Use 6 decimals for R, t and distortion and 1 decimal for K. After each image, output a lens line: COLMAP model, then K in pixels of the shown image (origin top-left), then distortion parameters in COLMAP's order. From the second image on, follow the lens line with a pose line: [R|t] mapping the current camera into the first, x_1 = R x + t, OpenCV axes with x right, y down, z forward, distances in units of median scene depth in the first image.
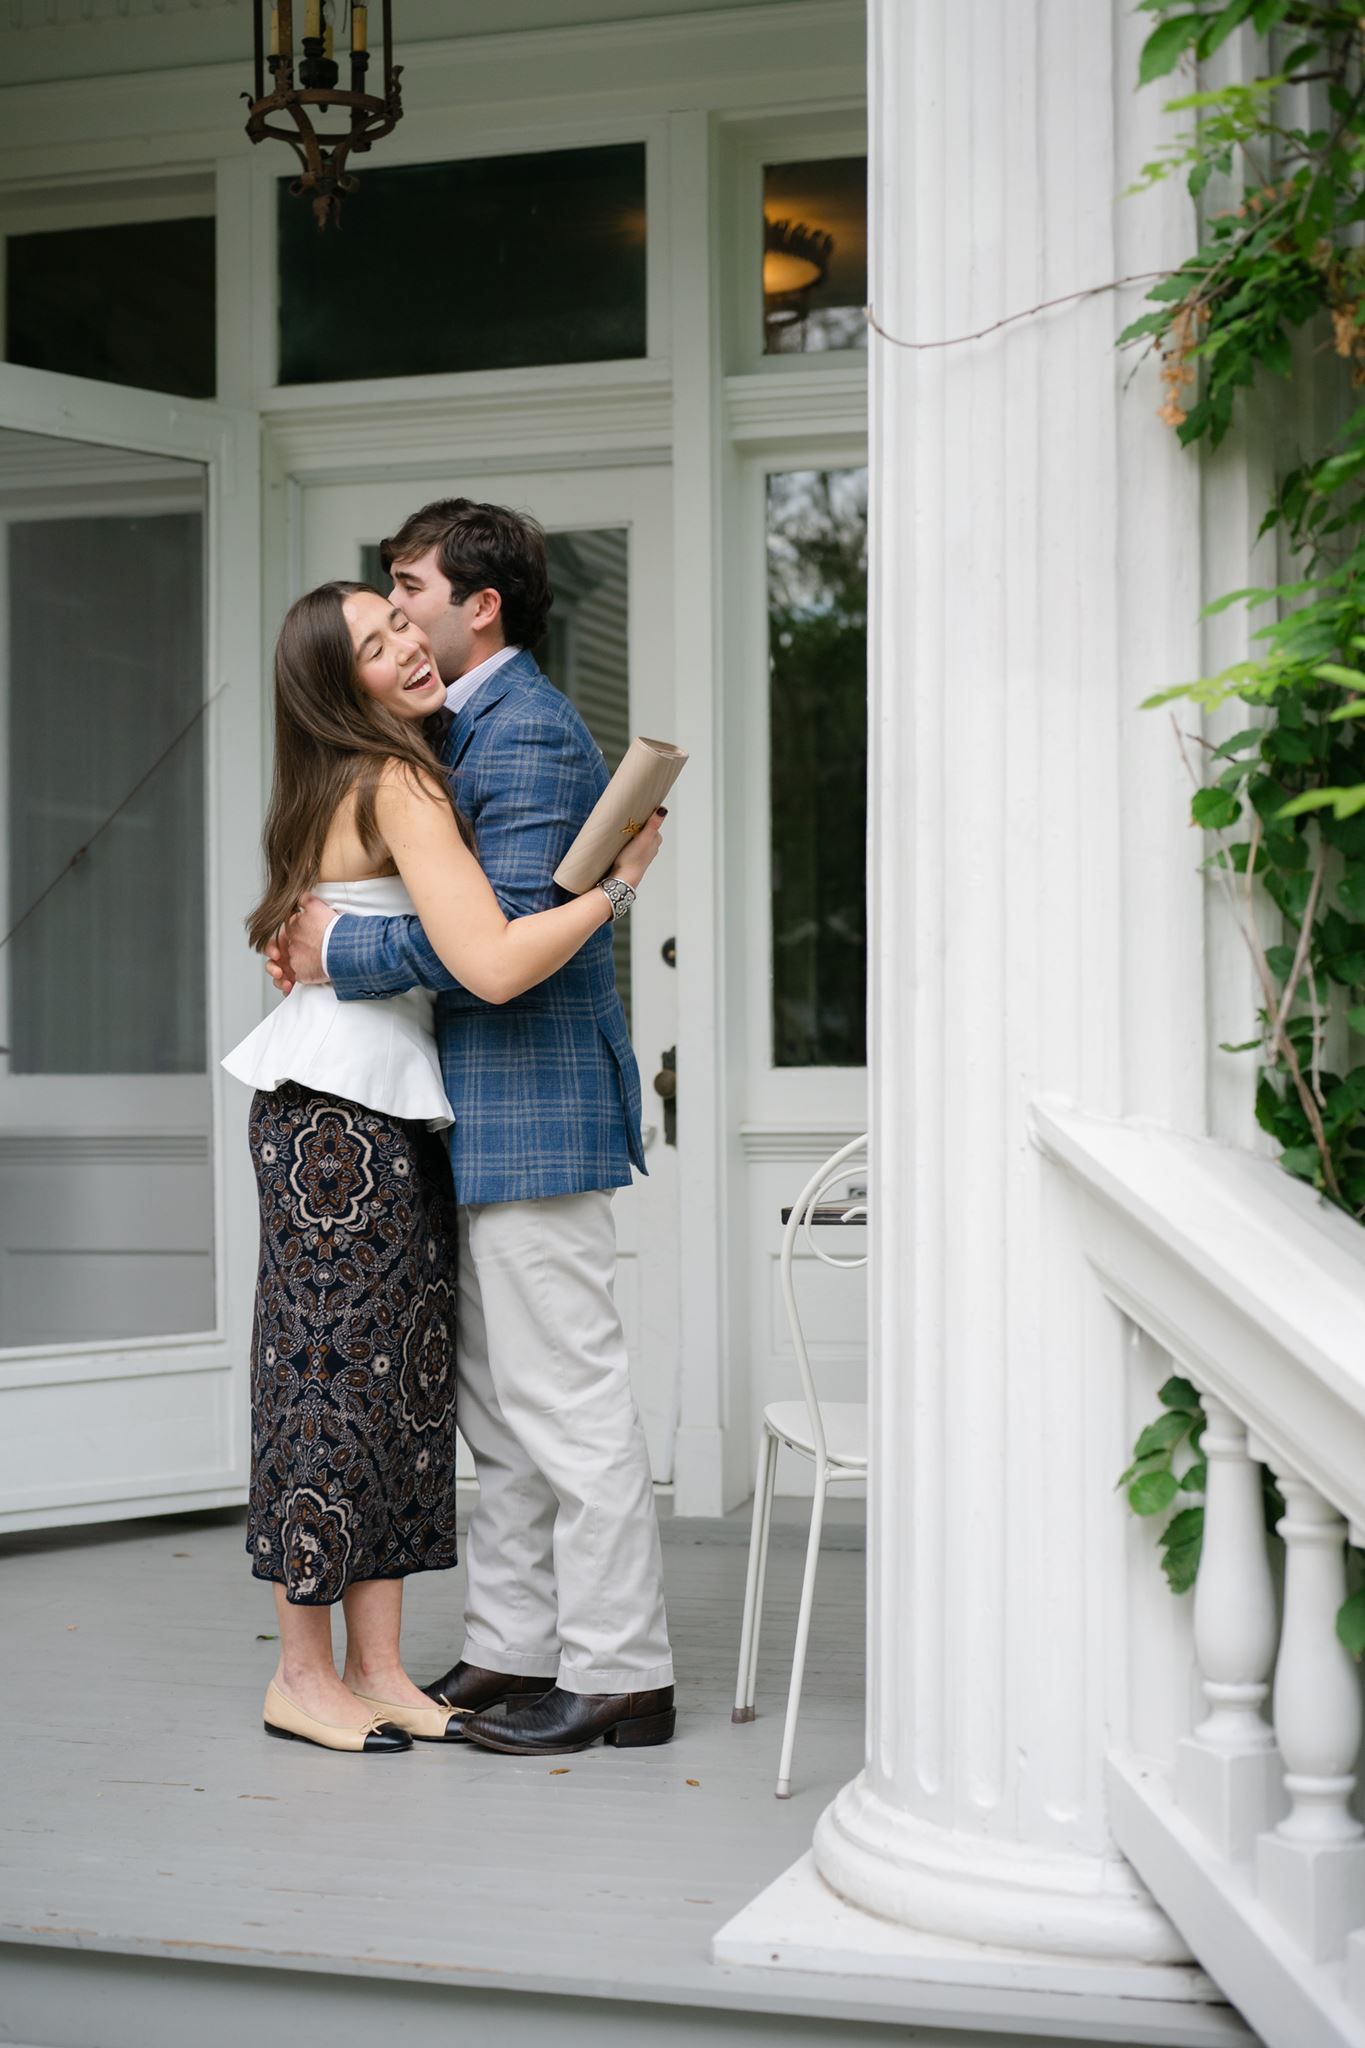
lens RADIAL K [[3081.7, 0, 700.3], [0, 3081.7, 1038.8], [0, 0, 1]] dist [0.036906, 0.000000]
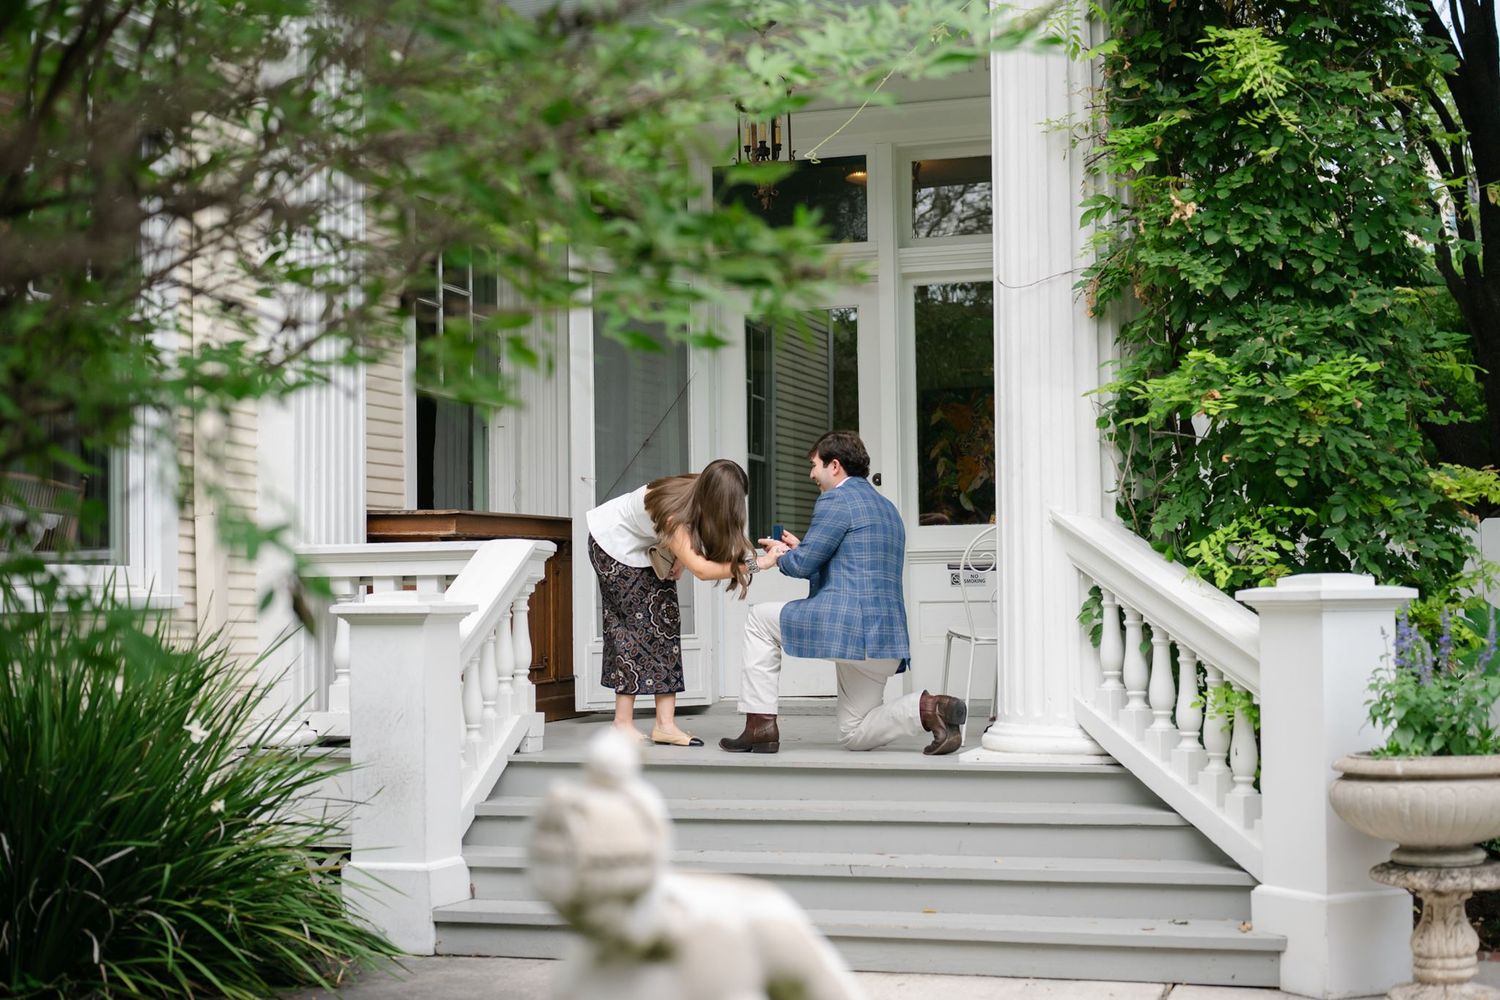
lens RADIAL K [[2257.1, 0, 736.7], [0, 2257.1, 498.2], [0, 0, 1]] dist [0.036906, 0.000000]
pose [[0.999918, -0.006780, 0.010850, -0.272811], [0.007202, 0.999202, -0.039286, 0.106866], [-0.010575, 0.039361, 0.999169, -1.529688]]
